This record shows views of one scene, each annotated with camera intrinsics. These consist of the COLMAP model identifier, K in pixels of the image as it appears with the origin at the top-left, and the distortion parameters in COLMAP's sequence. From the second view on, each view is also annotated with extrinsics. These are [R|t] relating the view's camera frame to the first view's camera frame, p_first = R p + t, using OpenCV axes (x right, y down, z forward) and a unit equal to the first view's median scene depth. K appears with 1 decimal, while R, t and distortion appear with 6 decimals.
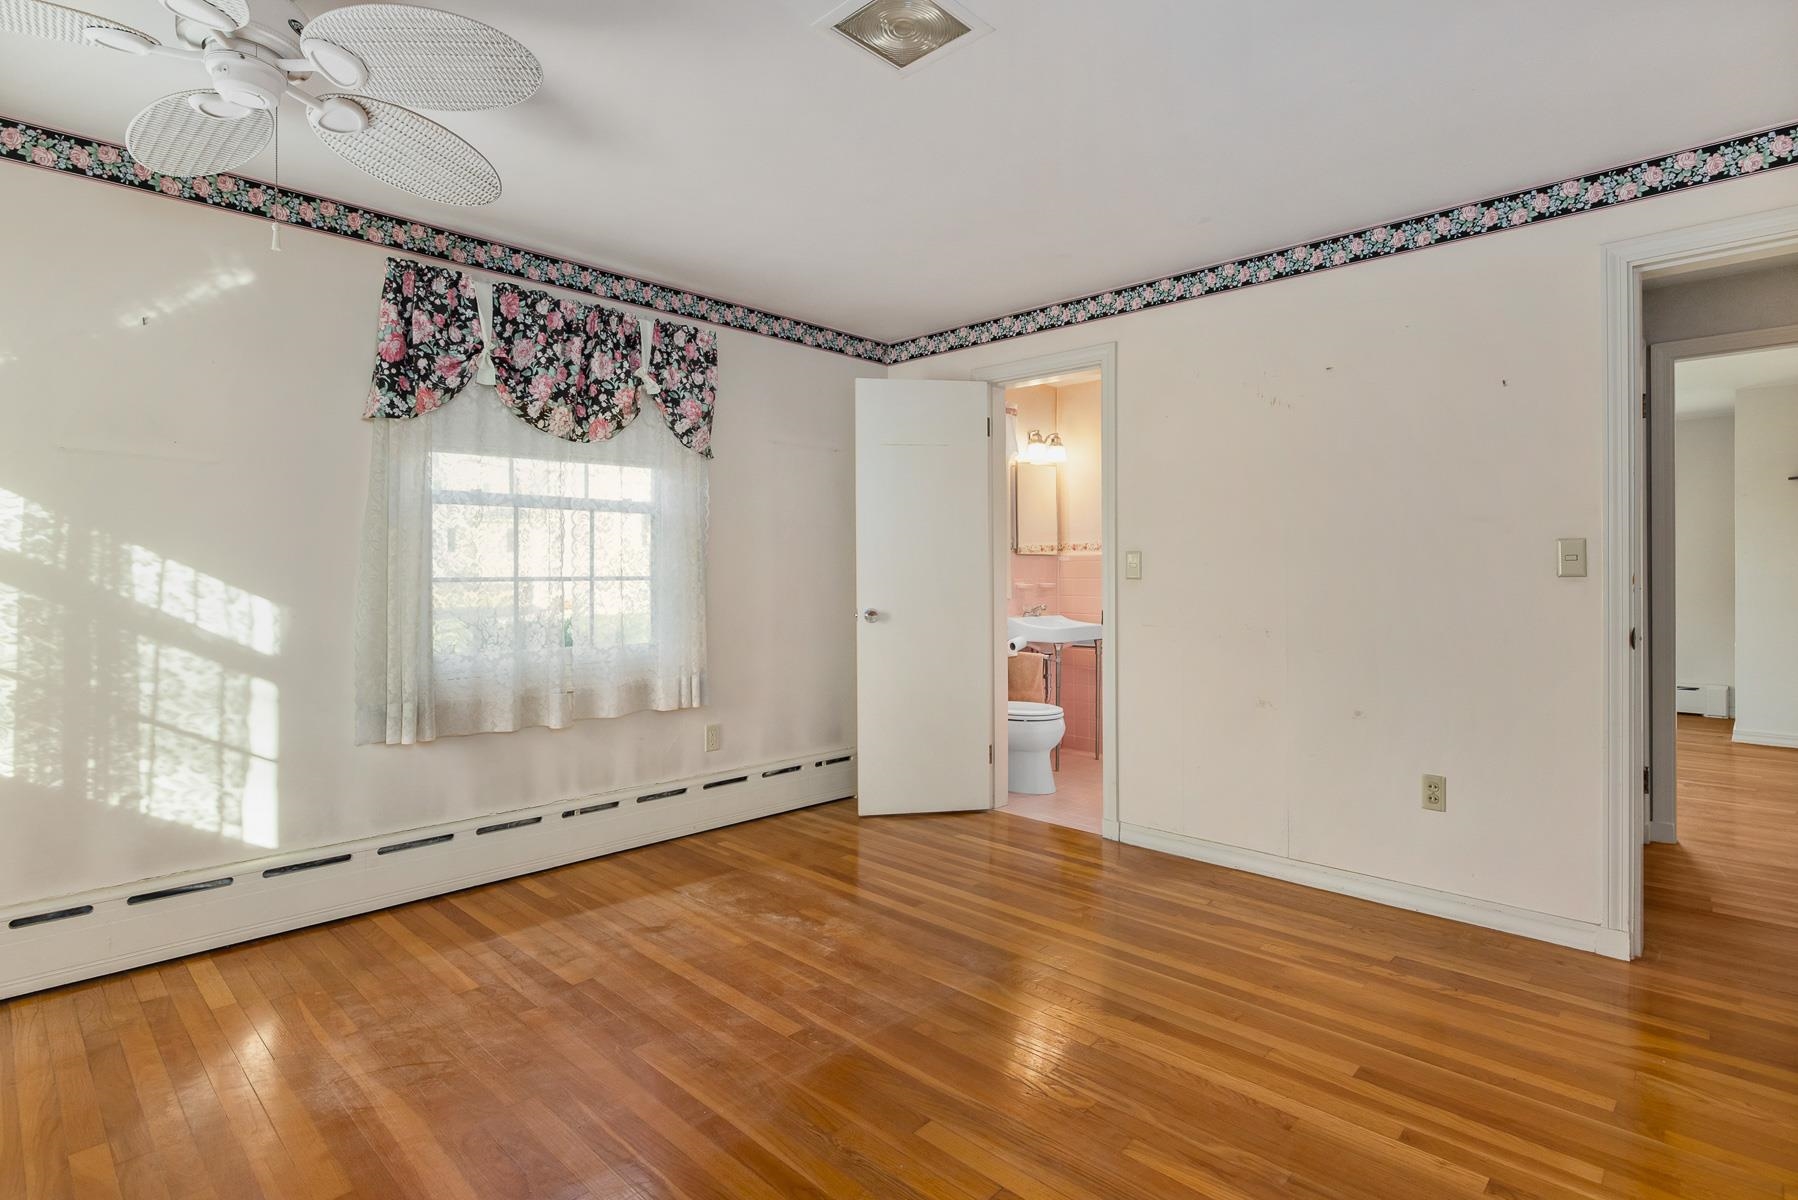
lens RADIAL K [[874.5, 0, 921.9], [0, 874.5, 574.8], [0, 0, 1]] dist [0.000012, -0.000884]
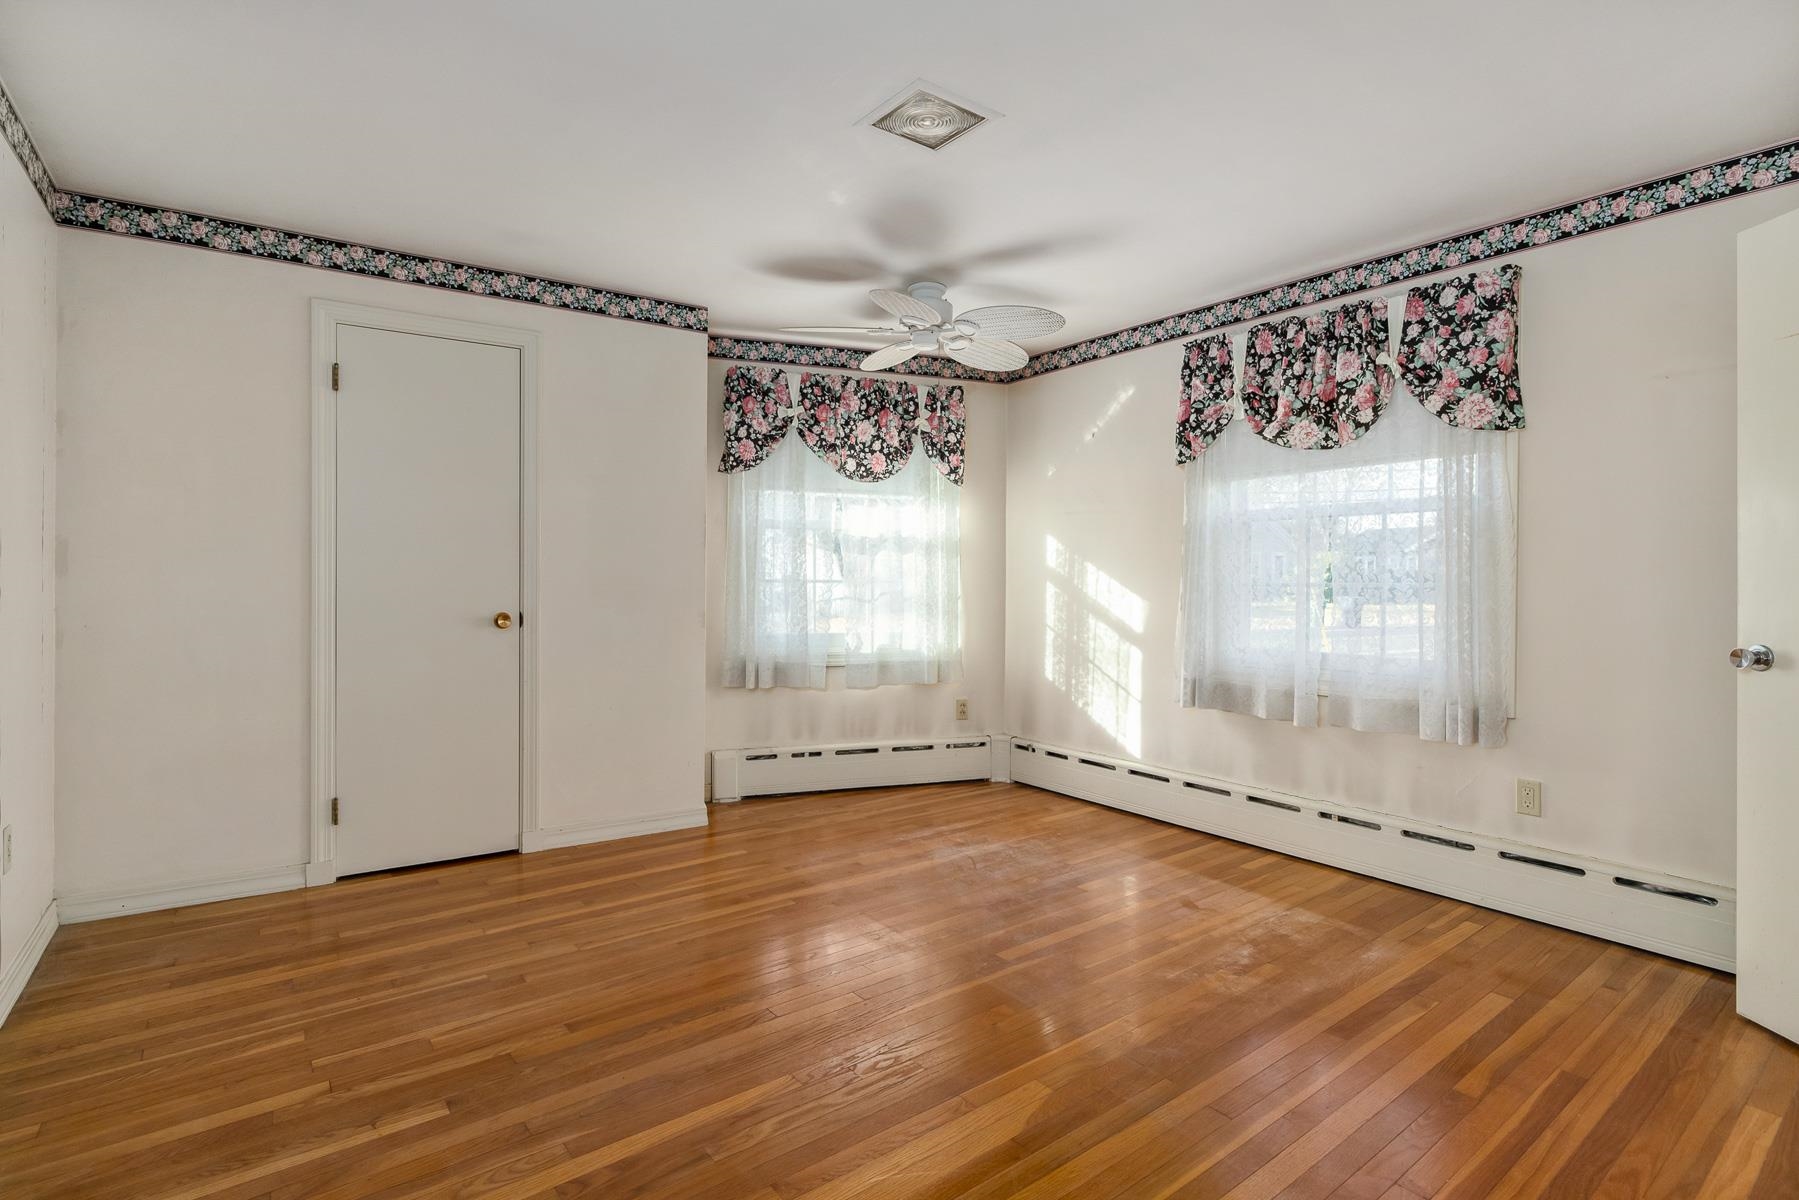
lens RADIAL K [[875.0, 0, 899.3], [0, 875.0, 590.3], [0, 0, 1]] dist [0.000012, -0.000884]
pose [[-0.159445, 0.010884, -0.987147, 0.747985], [-0.007509, 0.999897, 0.012237, 0.002329], [0.987178, 0.009363, -0.159347, 0.737390]]
